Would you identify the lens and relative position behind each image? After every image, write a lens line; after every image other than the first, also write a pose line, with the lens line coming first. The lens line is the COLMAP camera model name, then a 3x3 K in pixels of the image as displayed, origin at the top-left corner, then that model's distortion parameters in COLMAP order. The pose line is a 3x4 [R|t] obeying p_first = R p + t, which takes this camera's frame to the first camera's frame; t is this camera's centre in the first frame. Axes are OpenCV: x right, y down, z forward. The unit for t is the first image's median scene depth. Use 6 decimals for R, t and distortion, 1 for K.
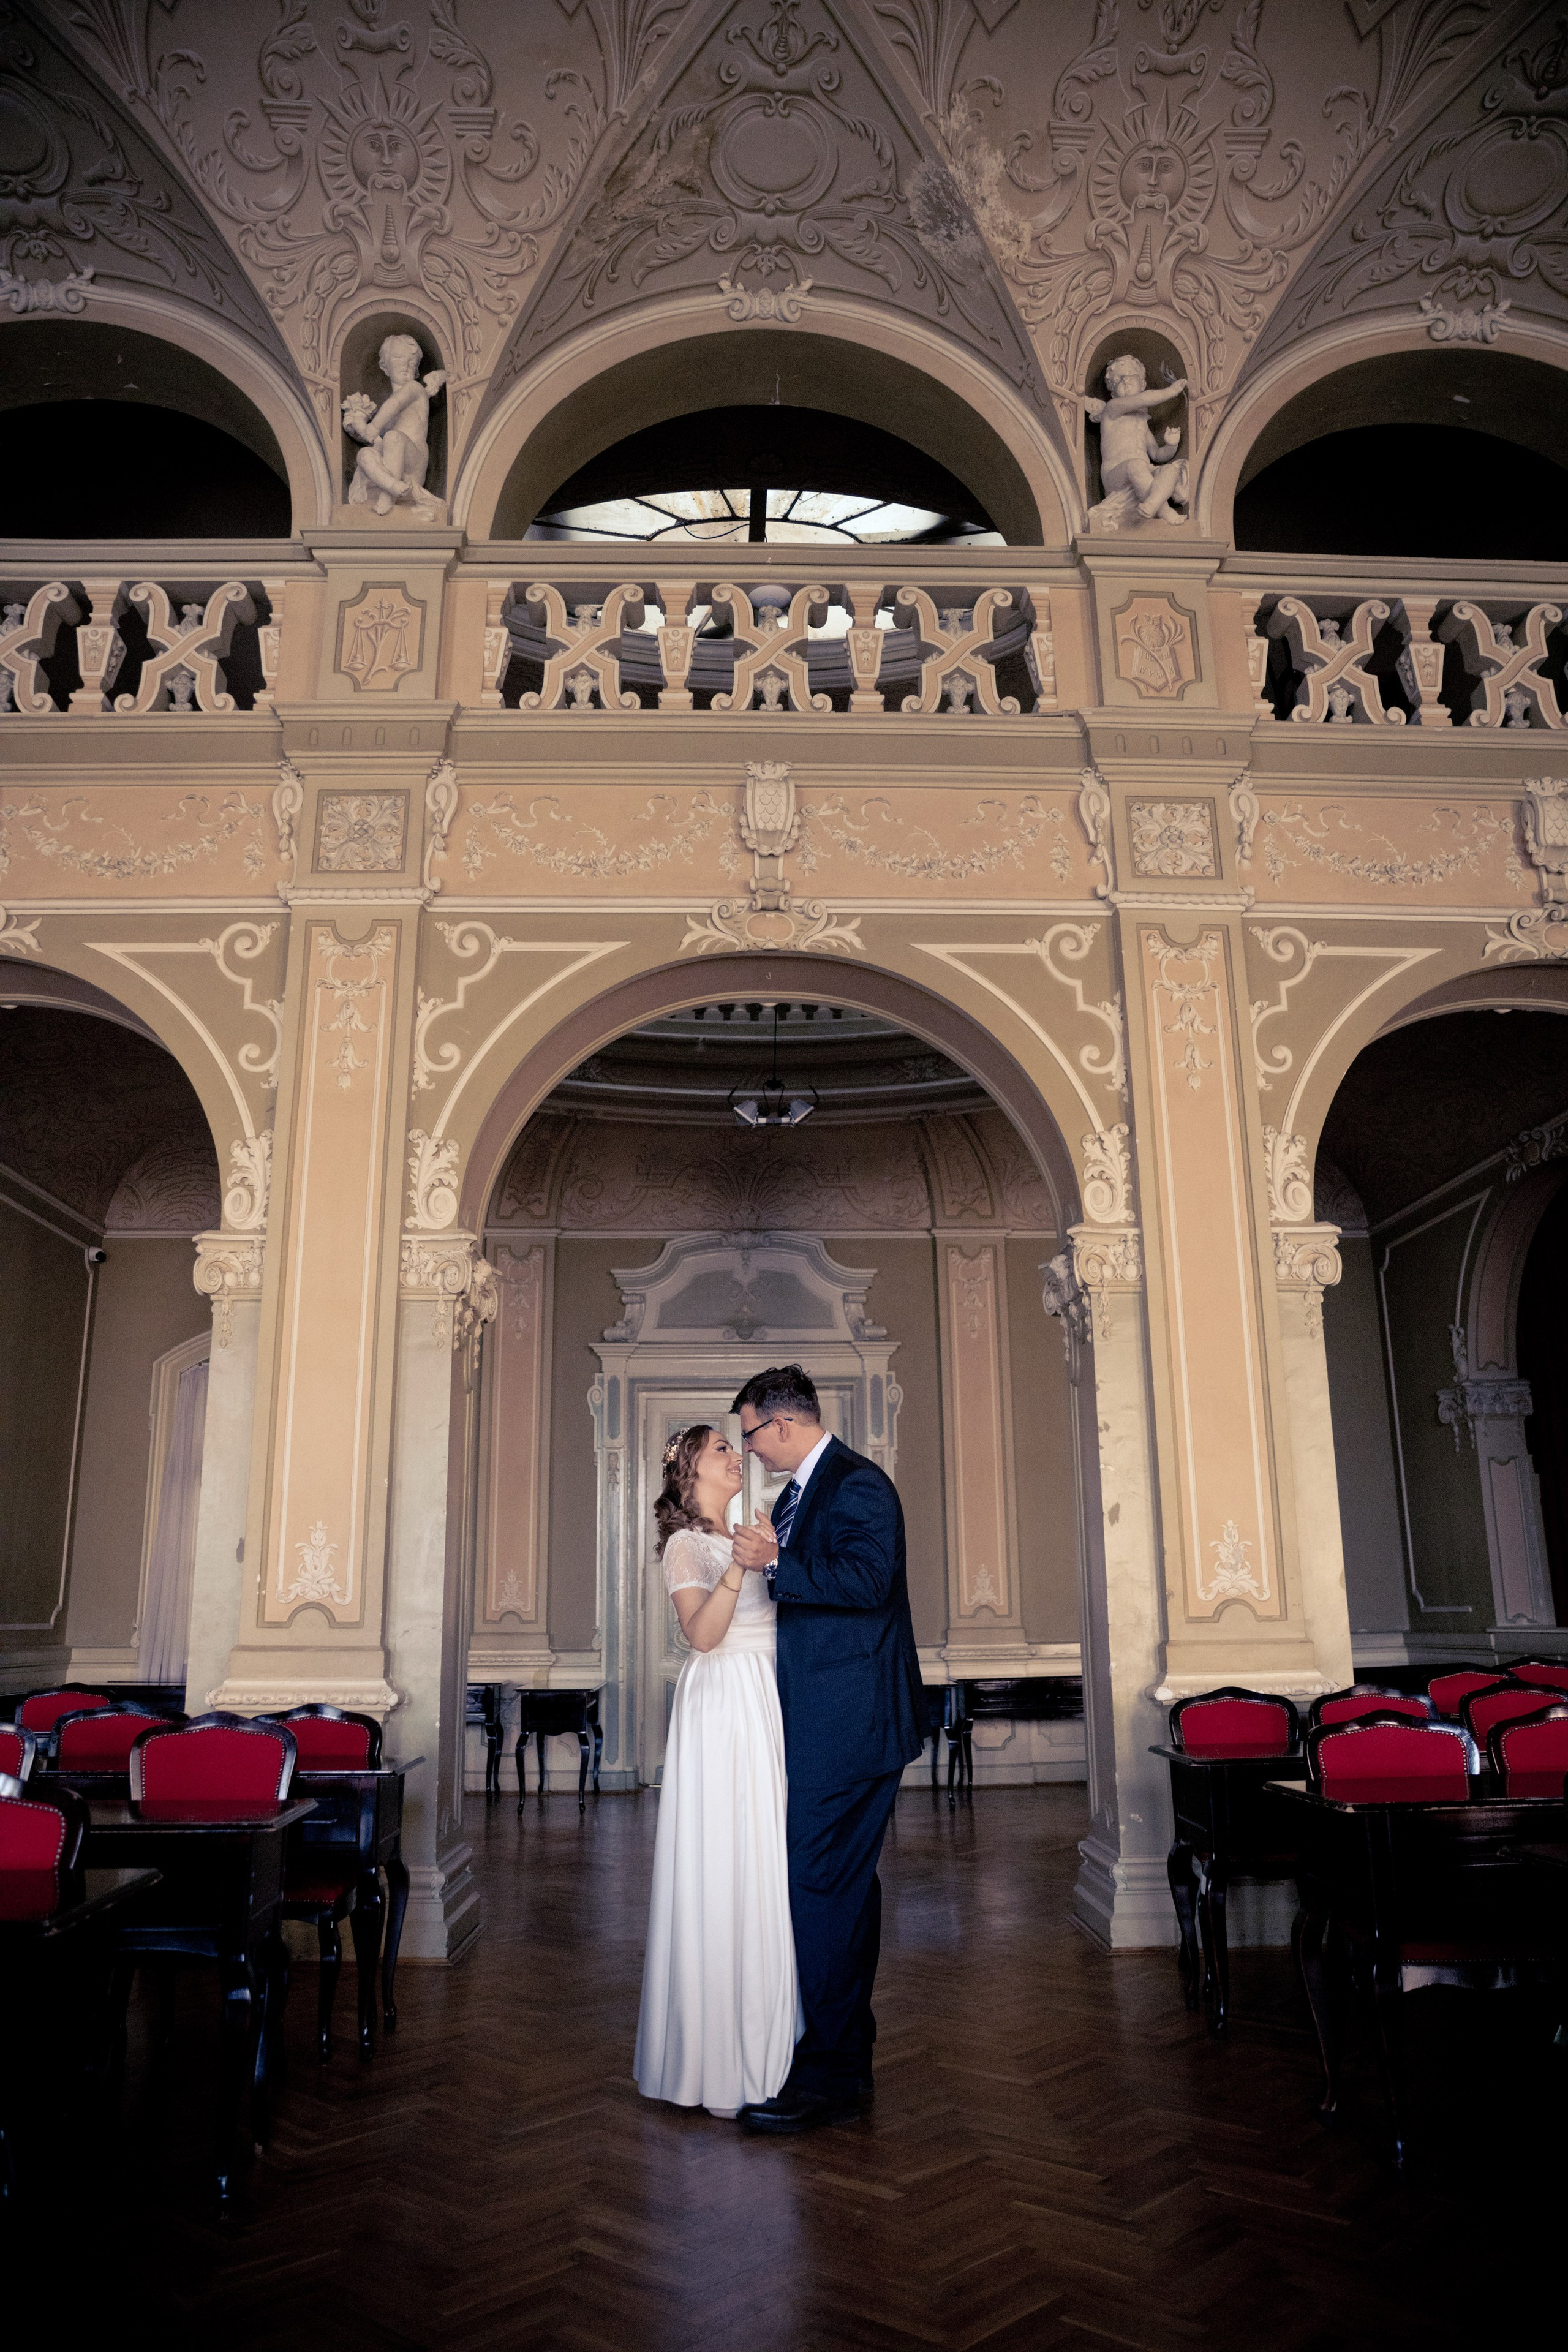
lens RADIAL K [[1609.4, 0, 784.0], [0, 1609.4, 1176.0], [0, 0, 1]] dist [-0.109329, 0.109214]
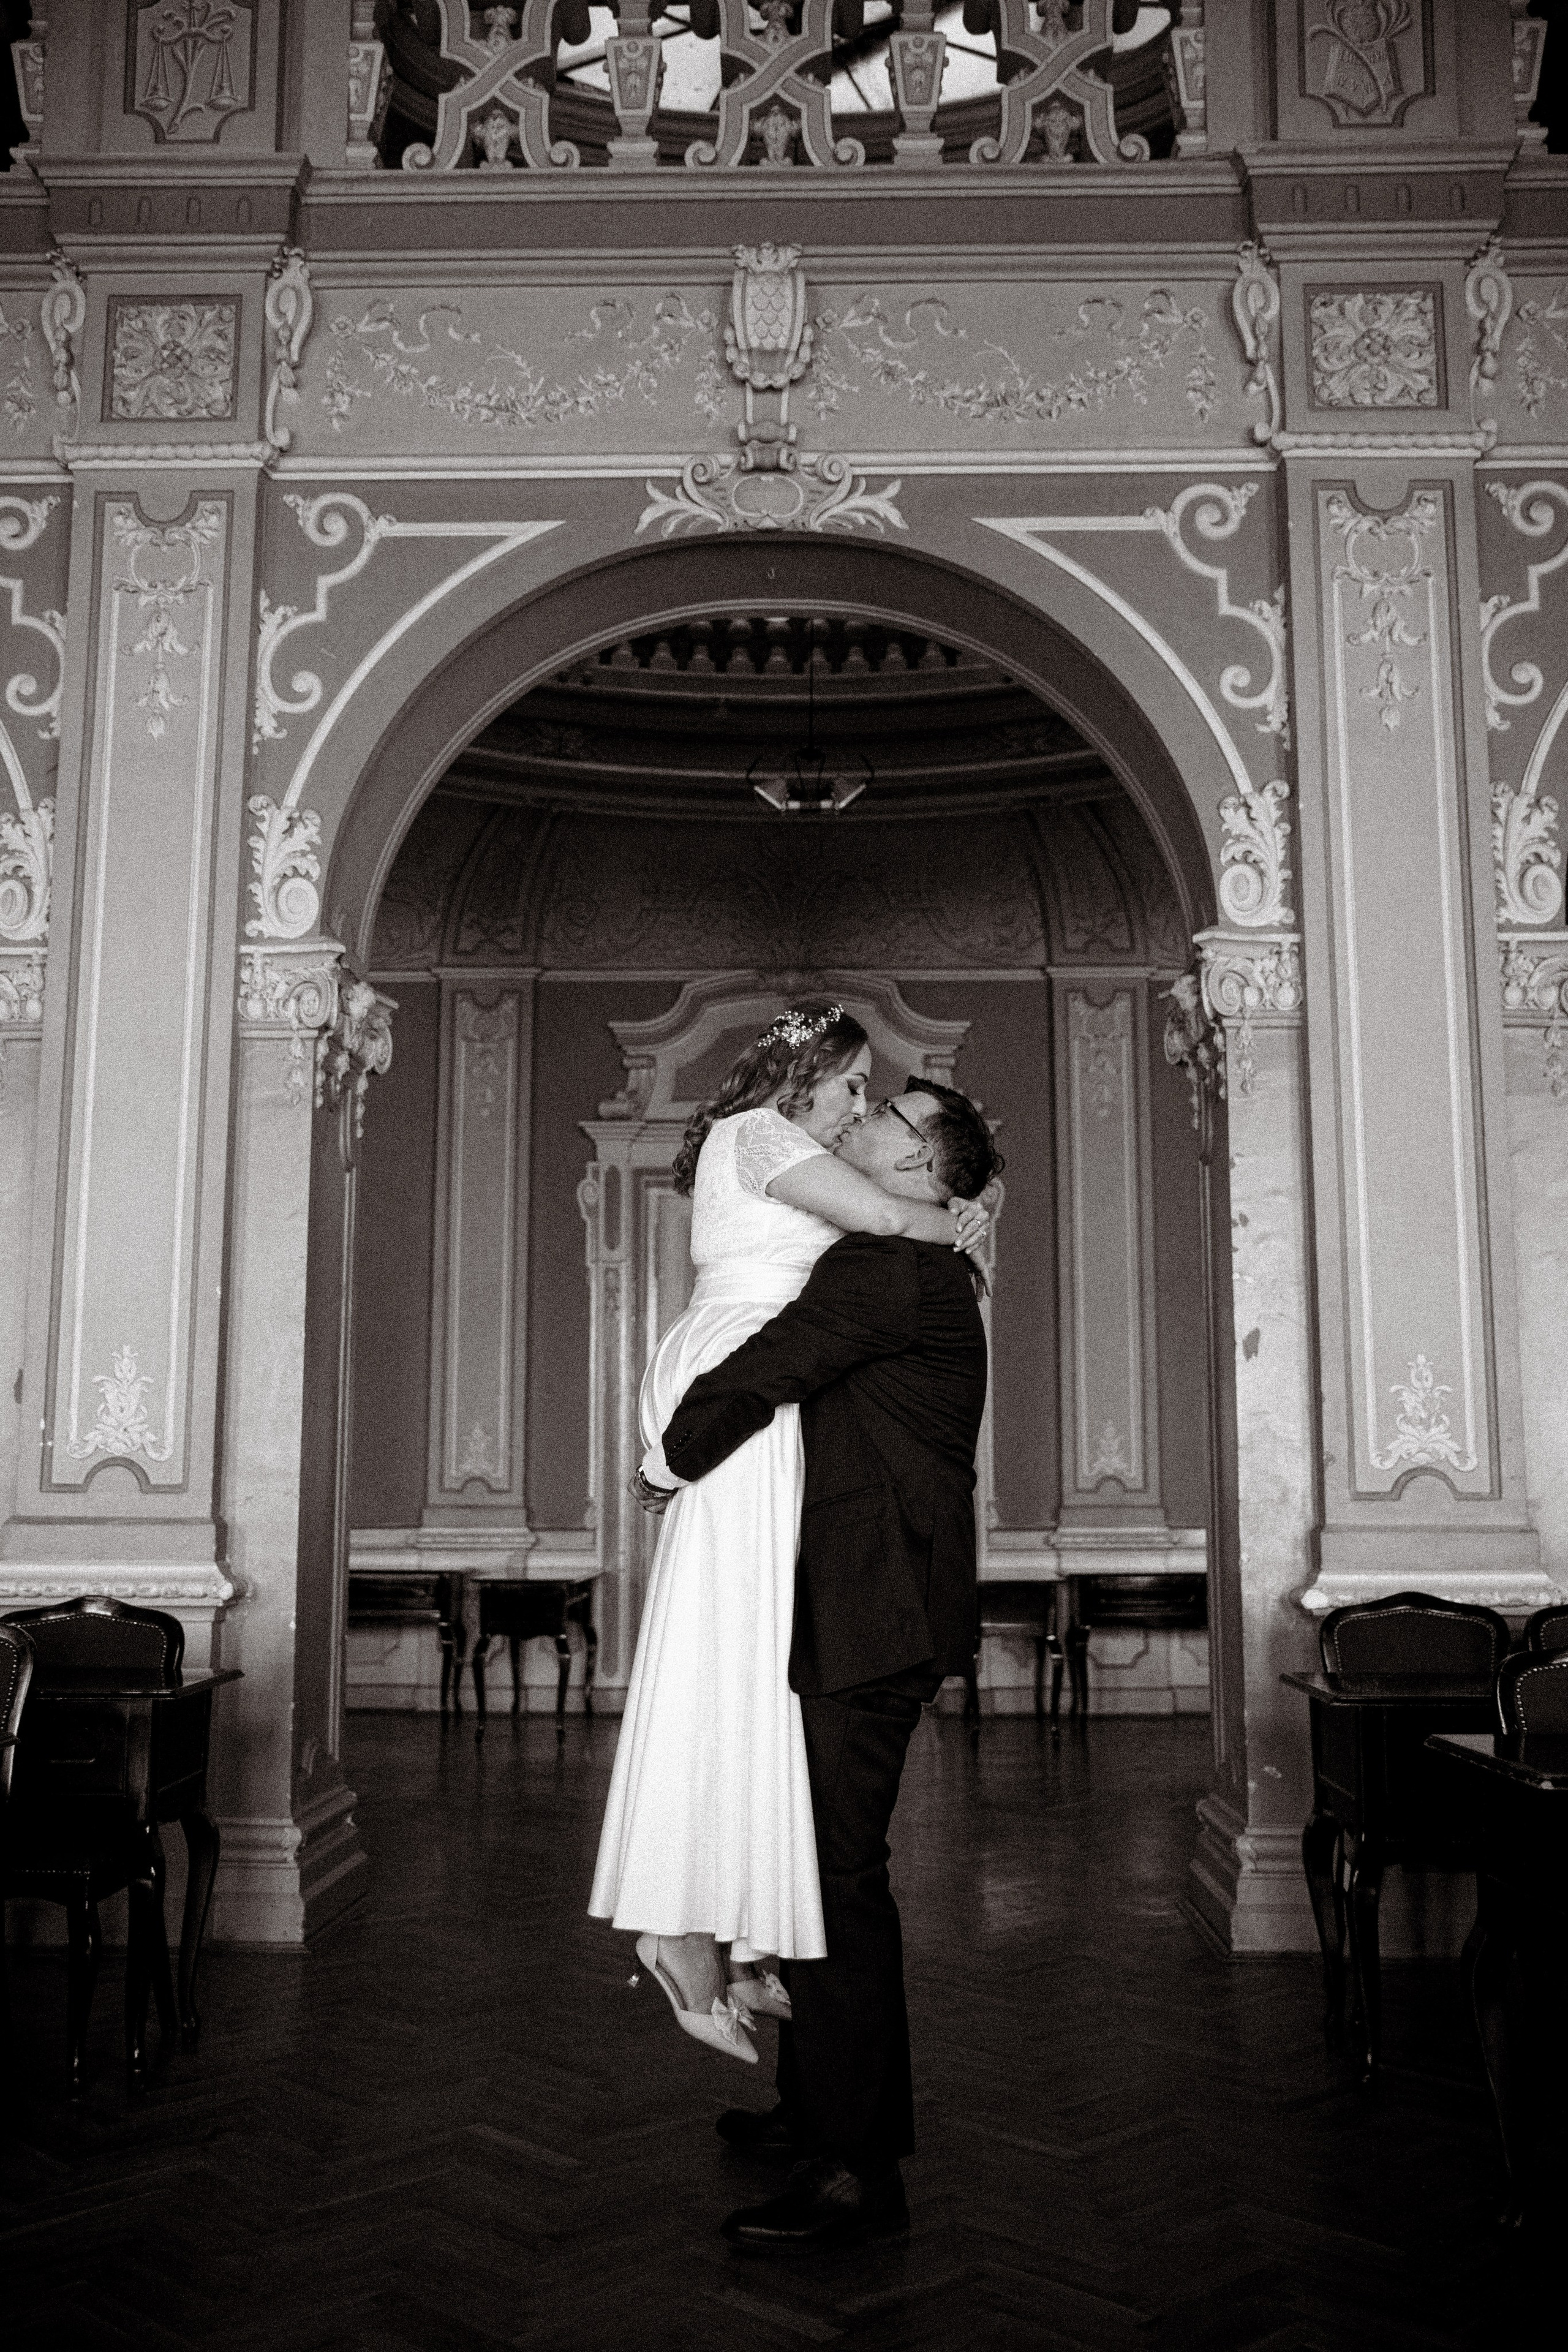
lens RADIAL K [[2080.4, 0, 784.0], [0, 2080.4, 1176.0], [0, 0, 1]] dist [-0.044469, 0.122592]
pose [[0.998345, 0.003415, -0.057411, 0.049985], [0.003383, 0.993019, 0.117909, 0.028584], [0.057412, -0.117908, 0.991364, 0.089354]]
